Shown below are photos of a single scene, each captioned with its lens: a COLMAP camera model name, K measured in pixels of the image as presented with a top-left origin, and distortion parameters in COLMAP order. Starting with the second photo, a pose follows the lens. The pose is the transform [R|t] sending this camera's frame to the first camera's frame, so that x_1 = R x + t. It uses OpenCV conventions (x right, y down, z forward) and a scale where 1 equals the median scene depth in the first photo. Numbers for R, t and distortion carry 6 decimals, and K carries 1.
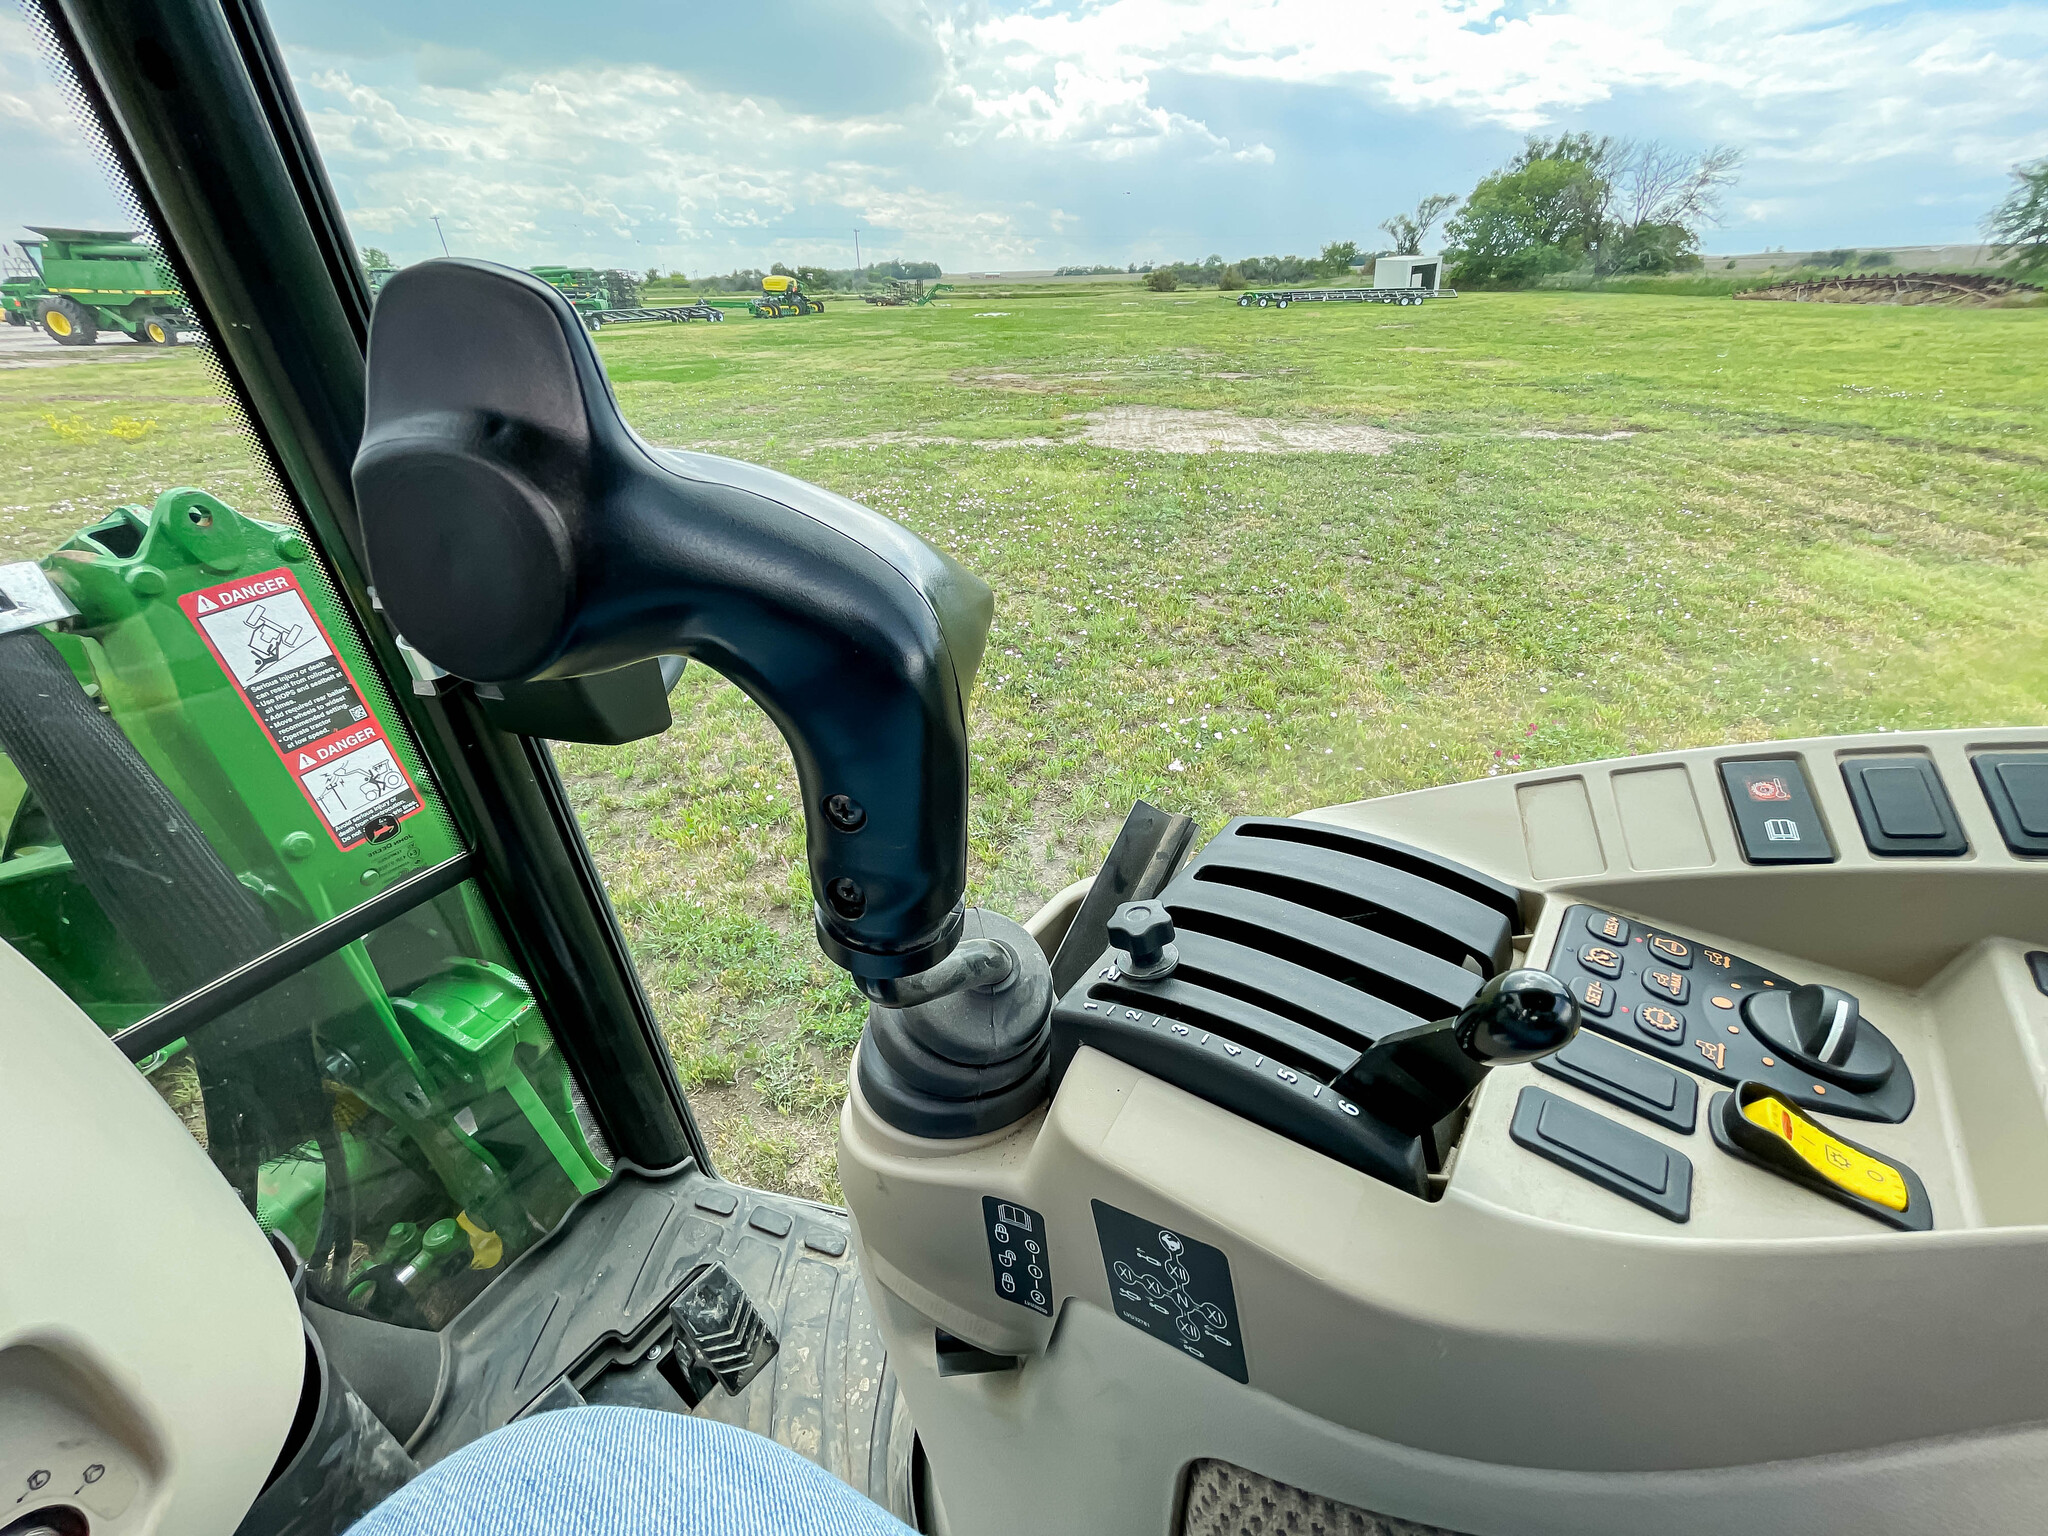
lens RADIAL K [[825.3, 0, 1024.0], [0, 825.3, 768.0], [0, 0, 1]] dist [-0.005383, 0.000235]
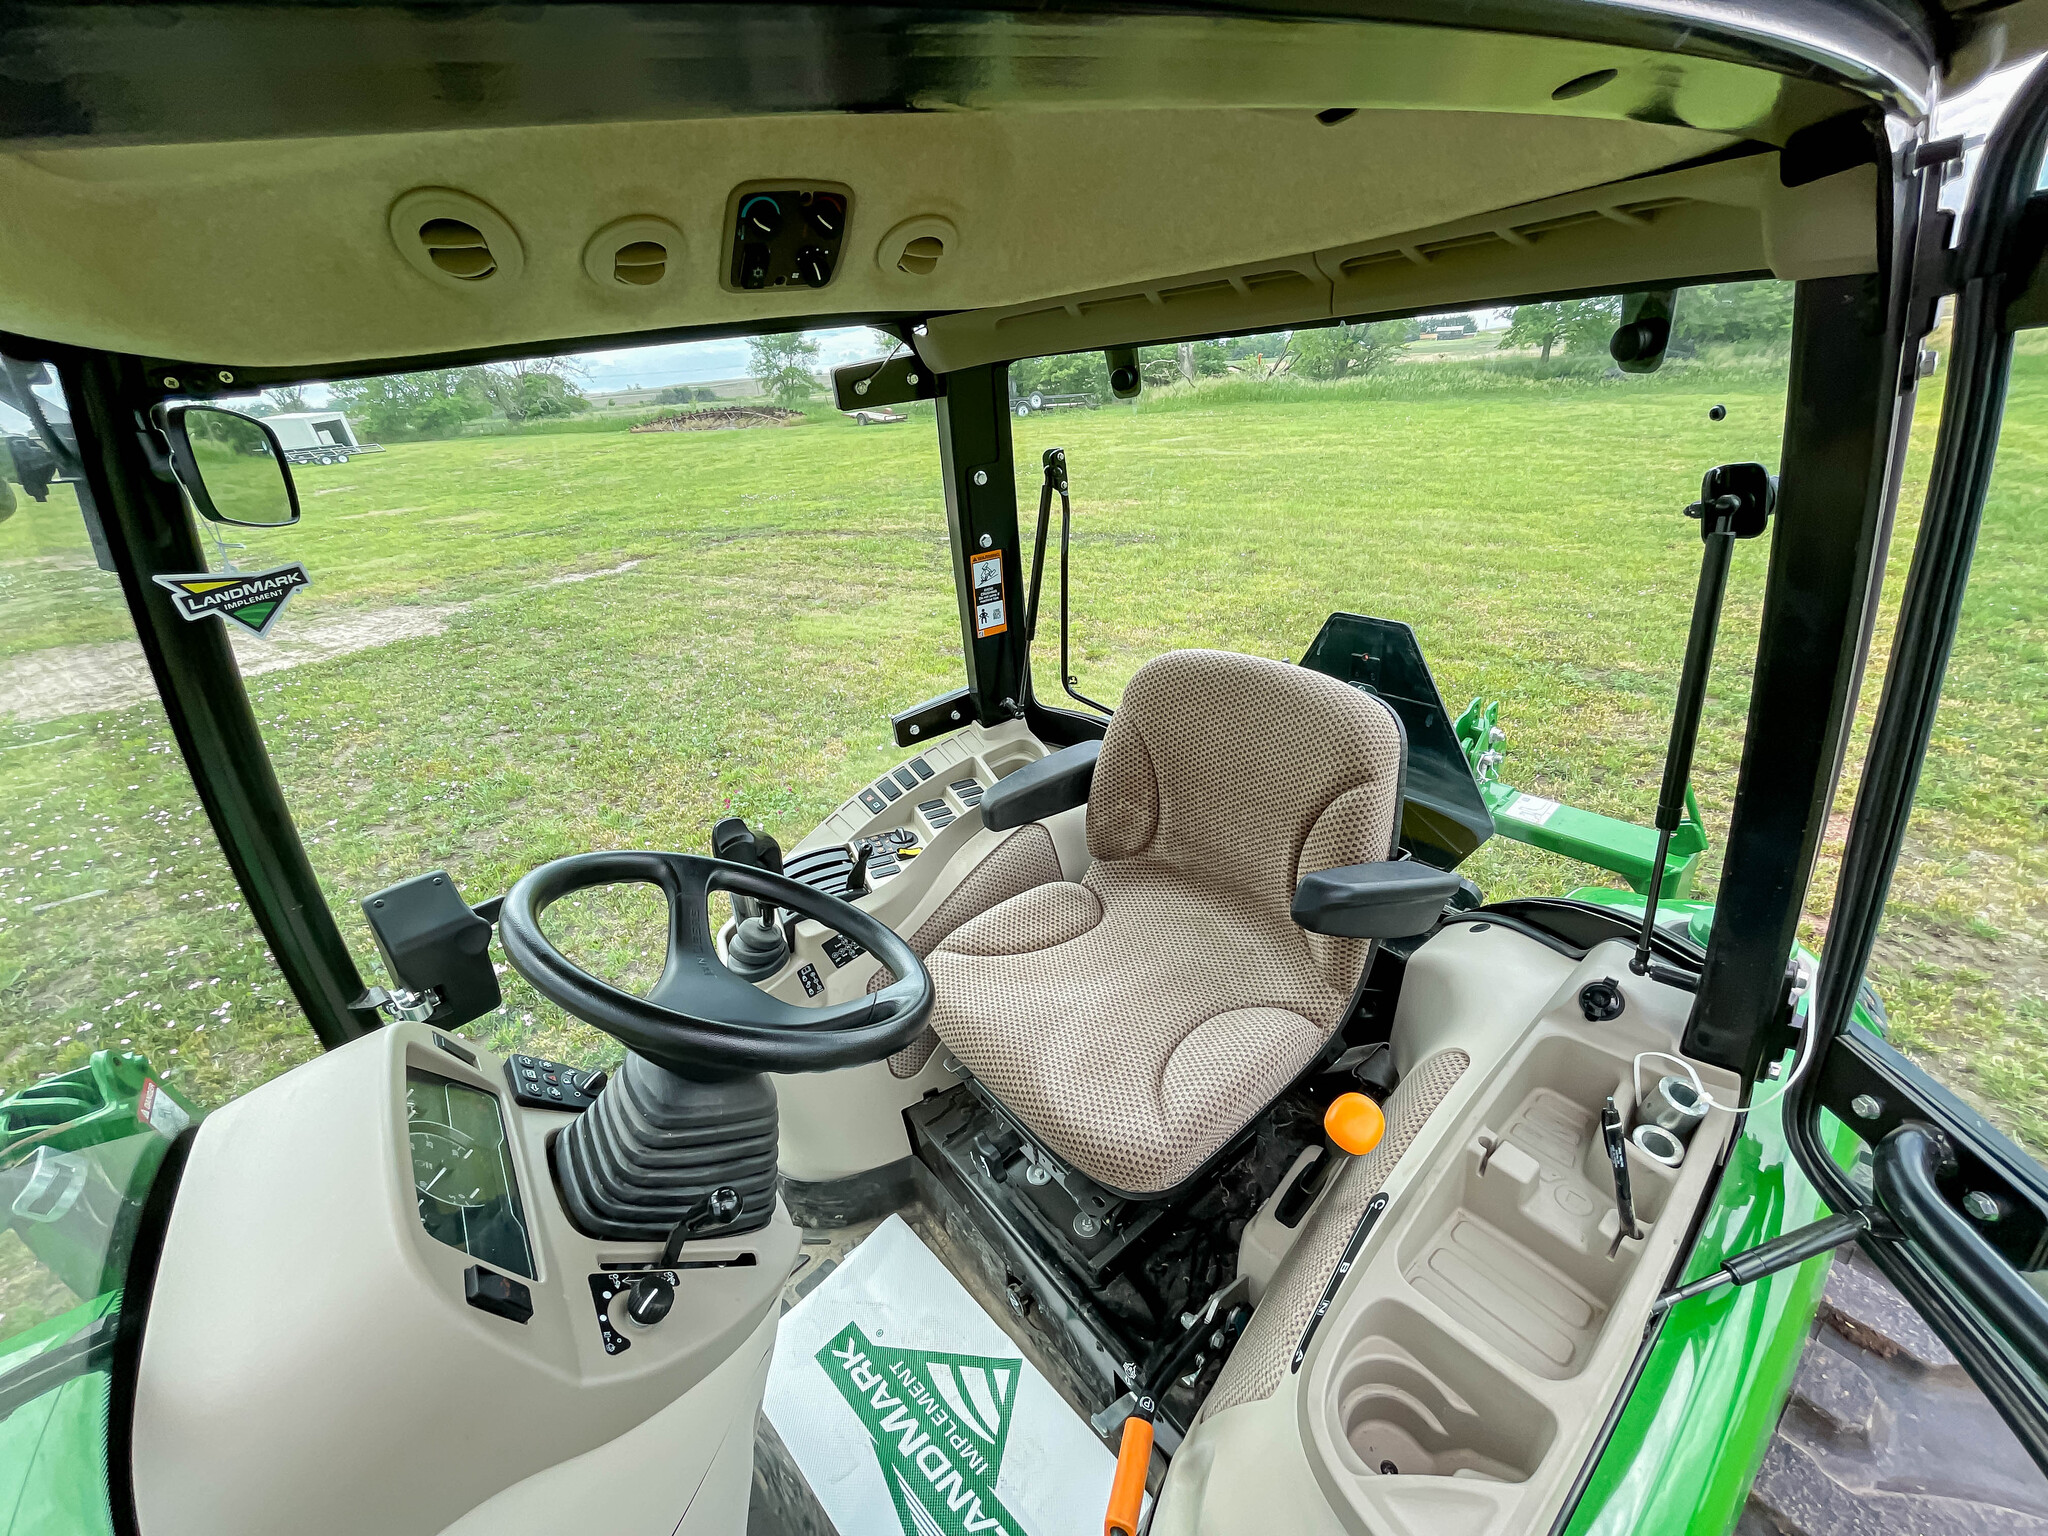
lens RADIAL K [[825.3, 0, 1024.0], [0, 825.3, 768.0], [0, 0, 1]] dist [-0.005383, 0.000235]
pose [[0.484028, -0.390466, 0.783105, -0.313282], [0.490893, 0.862003, 0.126391, -0.039052], [-0.724390, 0.323244, 0.608911, -0.350436]]
